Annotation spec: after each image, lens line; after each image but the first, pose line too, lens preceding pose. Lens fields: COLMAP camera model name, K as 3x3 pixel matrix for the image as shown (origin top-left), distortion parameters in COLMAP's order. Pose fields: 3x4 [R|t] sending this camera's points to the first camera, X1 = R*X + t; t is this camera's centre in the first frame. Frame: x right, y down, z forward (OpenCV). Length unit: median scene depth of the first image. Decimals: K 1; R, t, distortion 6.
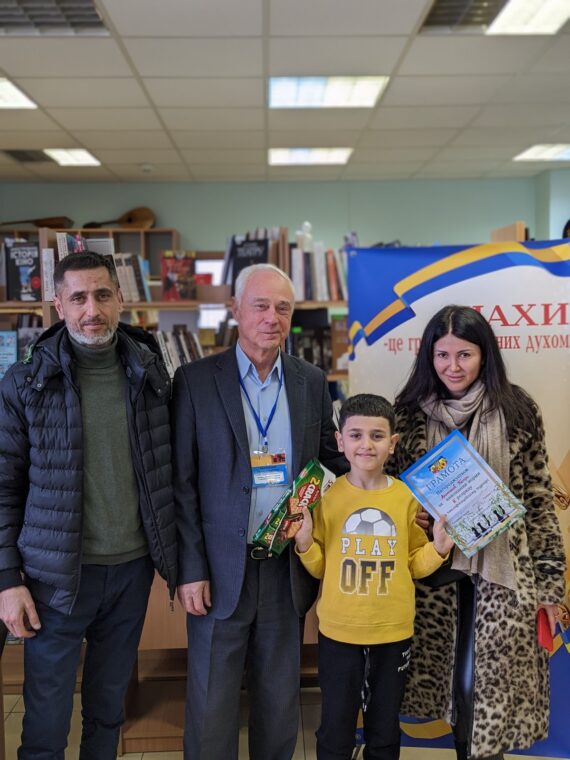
lens RADIAL K [[843.7, 0, 303.3], [0, 843.7, 384.5], [0, 0, 1]] dist [0.044783, 0.000000]
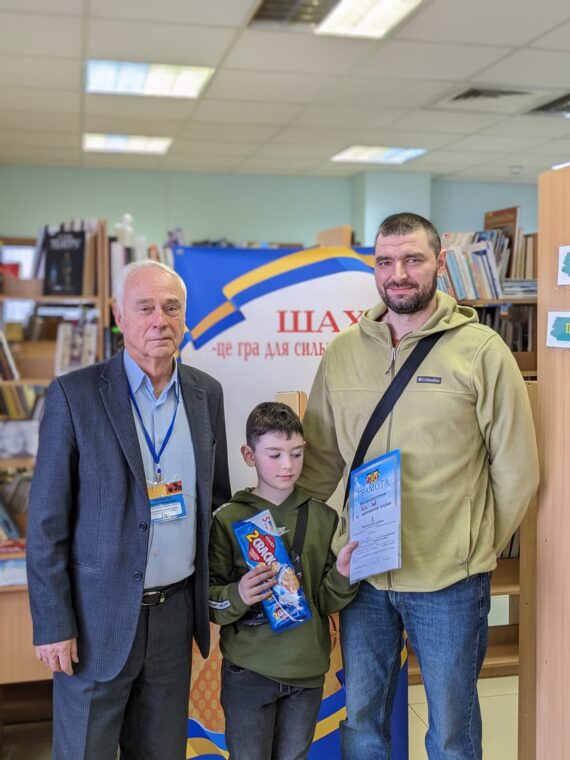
lens RADIAL K [[843.7, 0, 274.4], [0, 843.7, 357.6], [0, 0, 1]] dist [0.044783, 0.000000]
pose [[0.982246, 0.010081, 0.187325, -0.010276], [-0.006545, 0.999789, -0.019480, -0.016423], [-0.187482, 0.017908, 0.982105, 0.048893]]
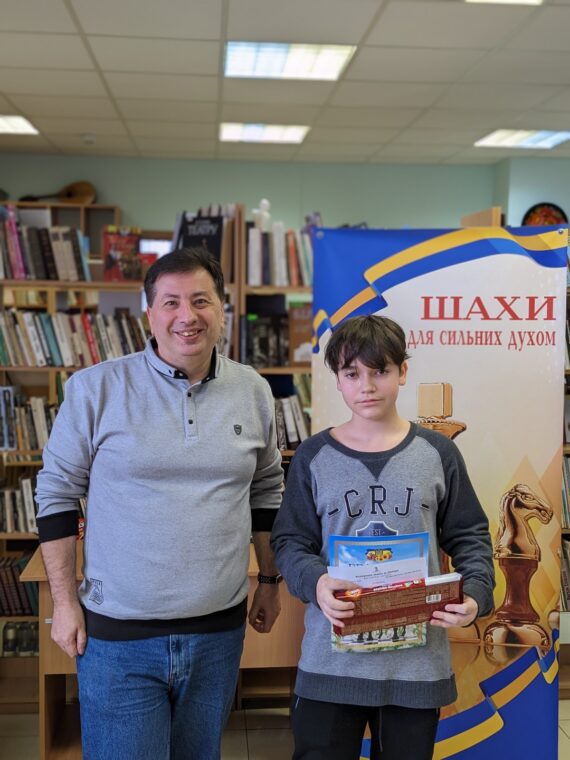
lens RADIAL K [[843.7, 0, 286.8], [0, 843.7, 370.1], [0, 0, 1]] dist [0.044783, 0.000000]
pose [[0.998339, 0.024000, 0.052371, -0.016137], [-0.024000, 0.999712, -0.000630, -0.007845], [-0.052371, -0.000628, 0.998627, 0.086553]]
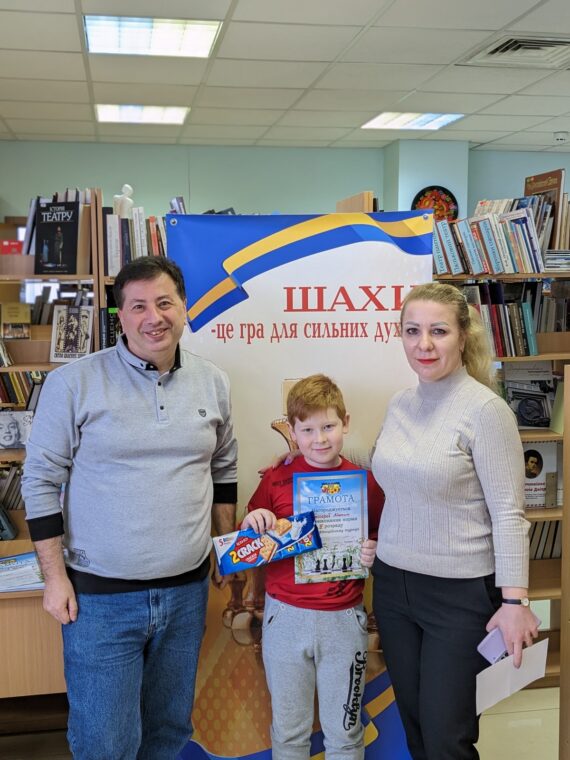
lens RADIAL K [[843.7, 0, 272.7], [0, 843.7, 363.8], [0, 0, 1]] dist [0.044783, 0.000000]
pose [[0.990440, 0.000064, 0.137944, 0.033674], [-0.001421, 0.999952, 0.009737, -0.019039], [-0.137937, -0.009840, 0.990392, 0.131174]]
